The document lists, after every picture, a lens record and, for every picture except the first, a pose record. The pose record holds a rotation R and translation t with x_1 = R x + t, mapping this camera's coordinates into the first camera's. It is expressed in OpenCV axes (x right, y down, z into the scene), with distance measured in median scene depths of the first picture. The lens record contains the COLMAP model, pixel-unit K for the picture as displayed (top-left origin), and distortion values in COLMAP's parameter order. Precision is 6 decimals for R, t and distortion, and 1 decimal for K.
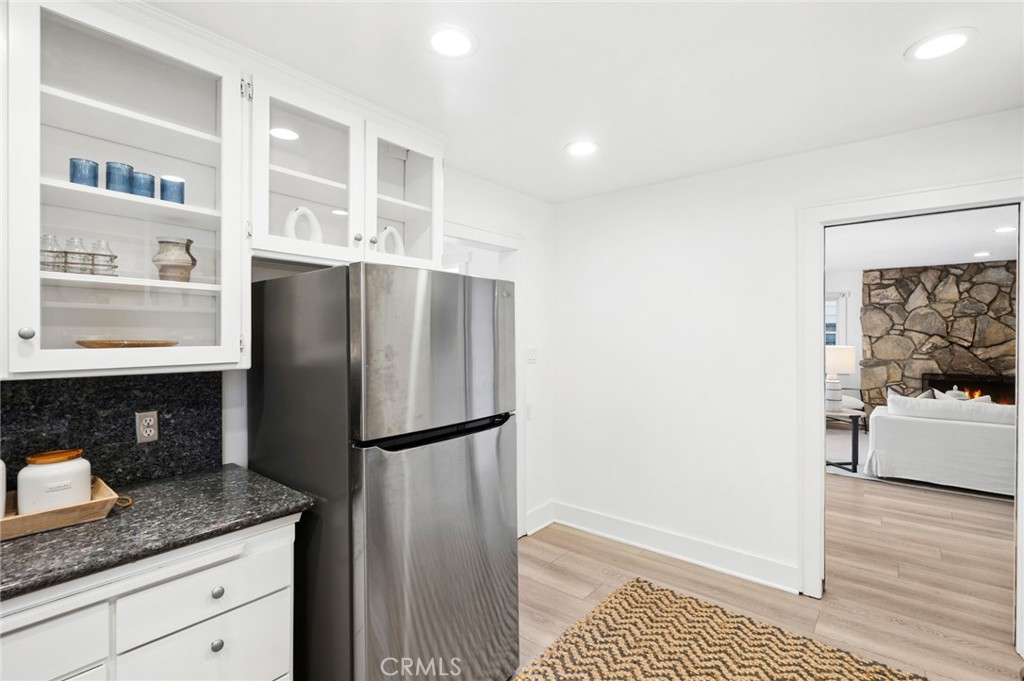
lens RADIAL K [[475.5, 0, 512.1], [0, 475.5, 338.9], [0, 0, 1]] dist [0.000508, 0.000131]
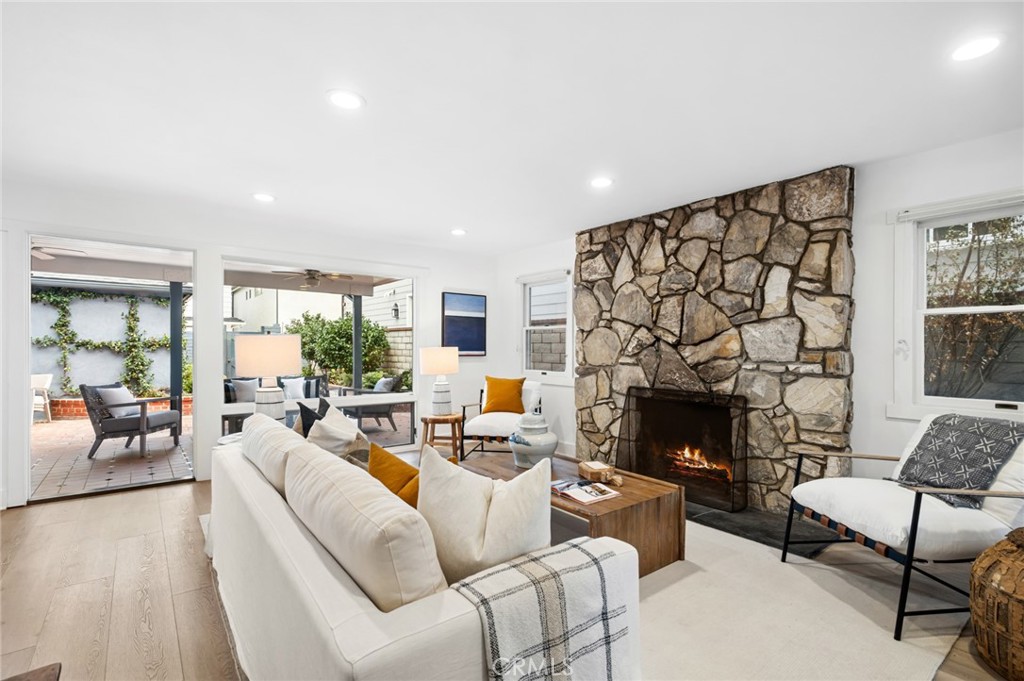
lens RADIAL K [[475.5, 0, 516.4], [0, 475.5, 345.3], [0, 0, 1]] dist [0.000508, 0.000131]
pose [[0.975256, 0.003211, -0.221053, 0.869890], [-0.004798, 0.999966, -0.006641, 0.022457], [0.221025, 0.007537, 0.975239, 0.347851]]
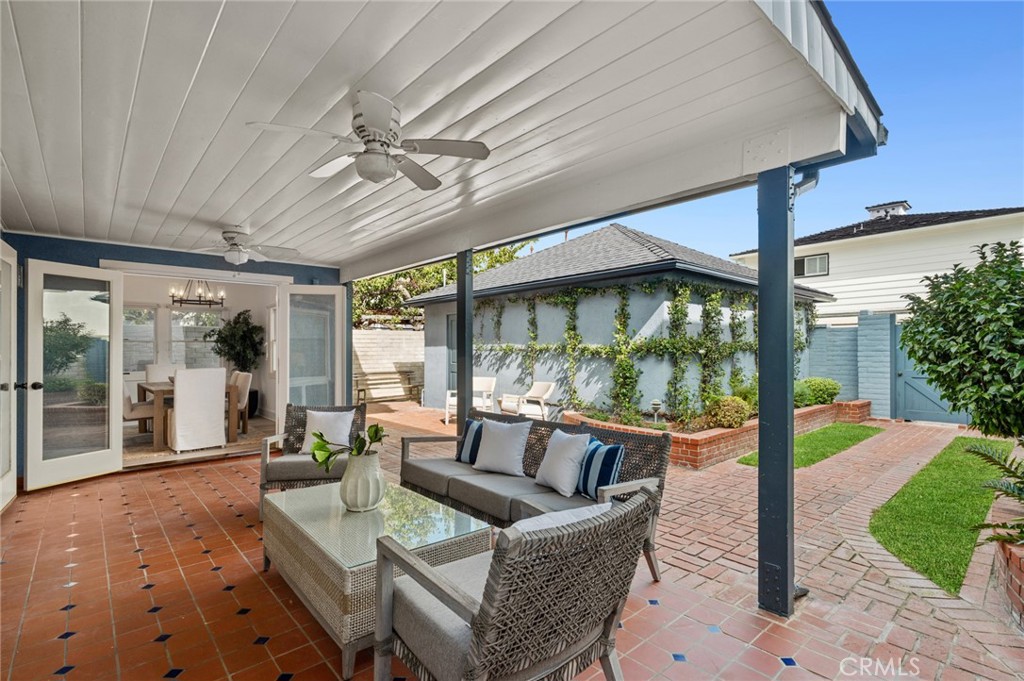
lens RADIAL K [[475.5, 0, 518.9], [0, 475.5, 363.4], [0, 0, 1]] dist [0.000508, 0.000131]
pose [[-0.158316, 0.029214, -0.986956, 0.559901], [0.003691, 0.999573, 0.028995, 0.015758], [0.987382, 0.000948, -0.158356, 1.341319]]
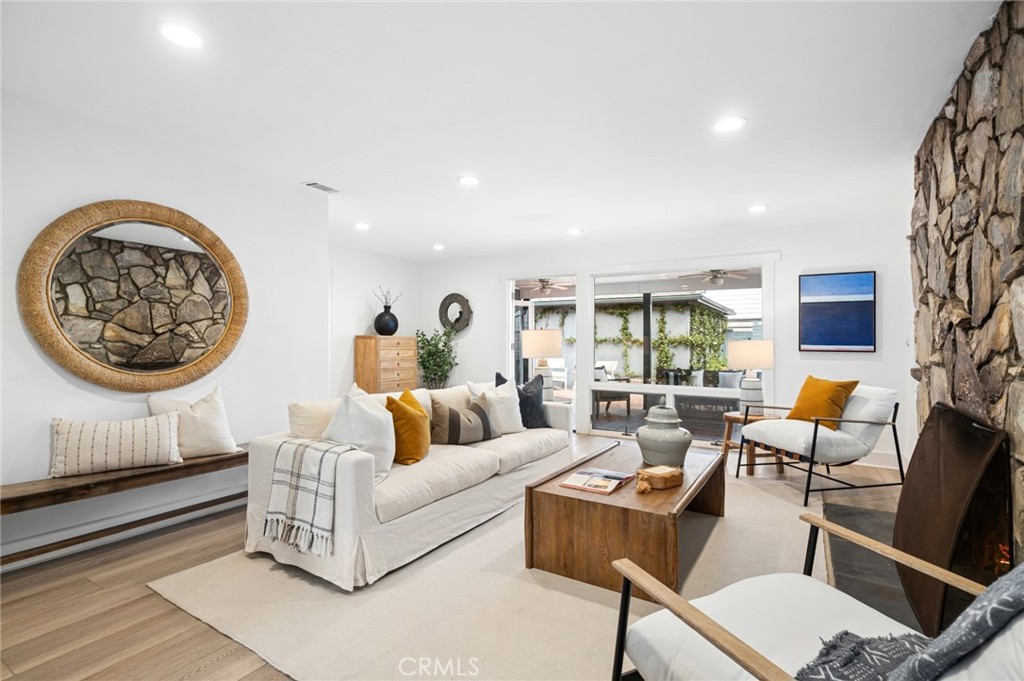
lens RADIAL K [[475.5, 0, 514.3], [0, 475.5, 335.4], [0, 0, 1]] dist [0.000508, 0.000131]
pose [[0.129699, -0.016168, -0.991422, 1.210289], [-0.012033, 0.999768, -0.017878, 0.030849], [0.991480, 0.014249, 0.129475, 0.629499]]
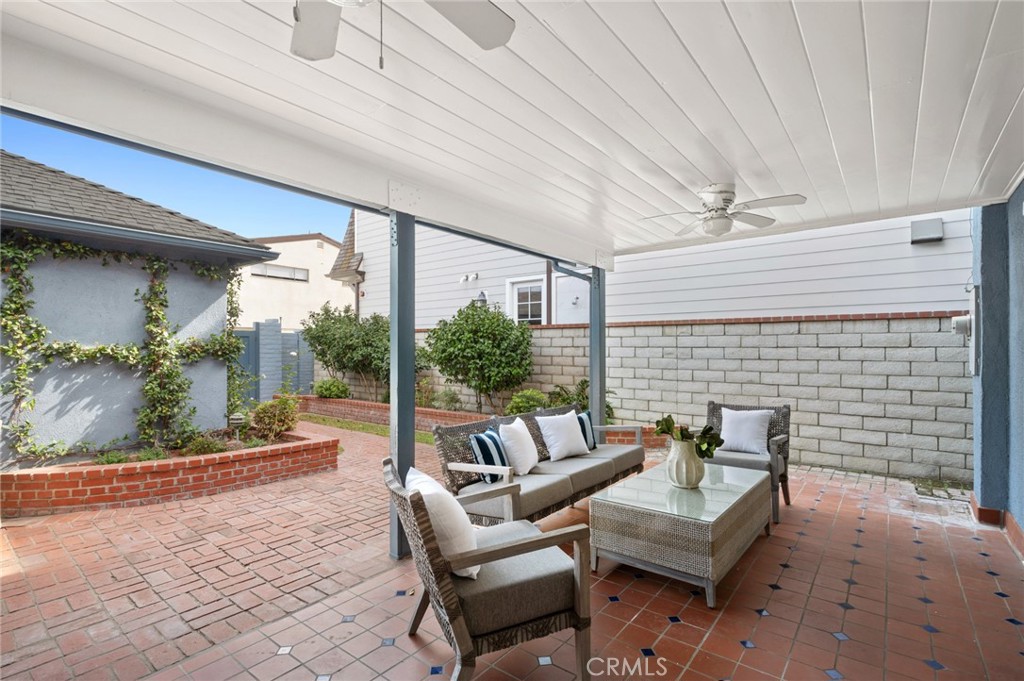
lens RADIAL K [[475.5, 0, 520.4], [0, 475.5, 347.3], [0, 0, 1]] dist [0.000508, 0.000131]
pose [[0.999948, -0.000983, 0.010106, 0.054489], [0.001046, 0.999980, -0.006285, 0.014970], [-0.010099, 0.006295, 0.999929, 0.712776]]
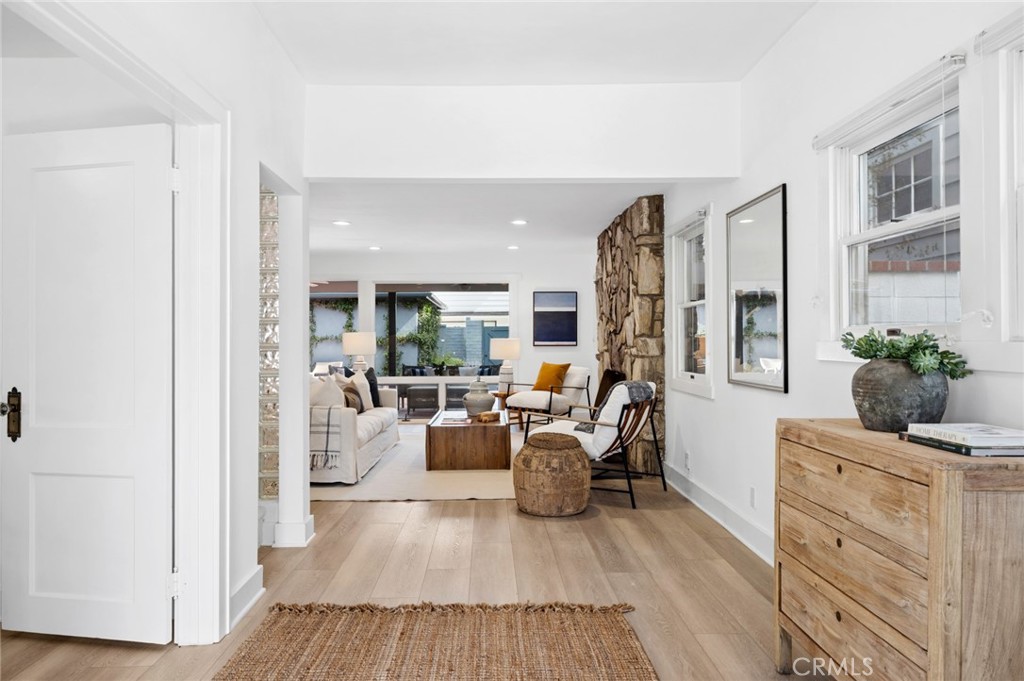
lens RADIAL K [[681.6, 0, 509.7], [0, 681.6, 339.8], [0, 0, 1]] dist [0.000814, 0.000063]
pose [[0.647291, -0.005187, -0.762225, 1.618675], [0.002082, 0.999985, -0.005037, 0.030691], [0.762240, 0.001673, 0.647292, 0.179221]]
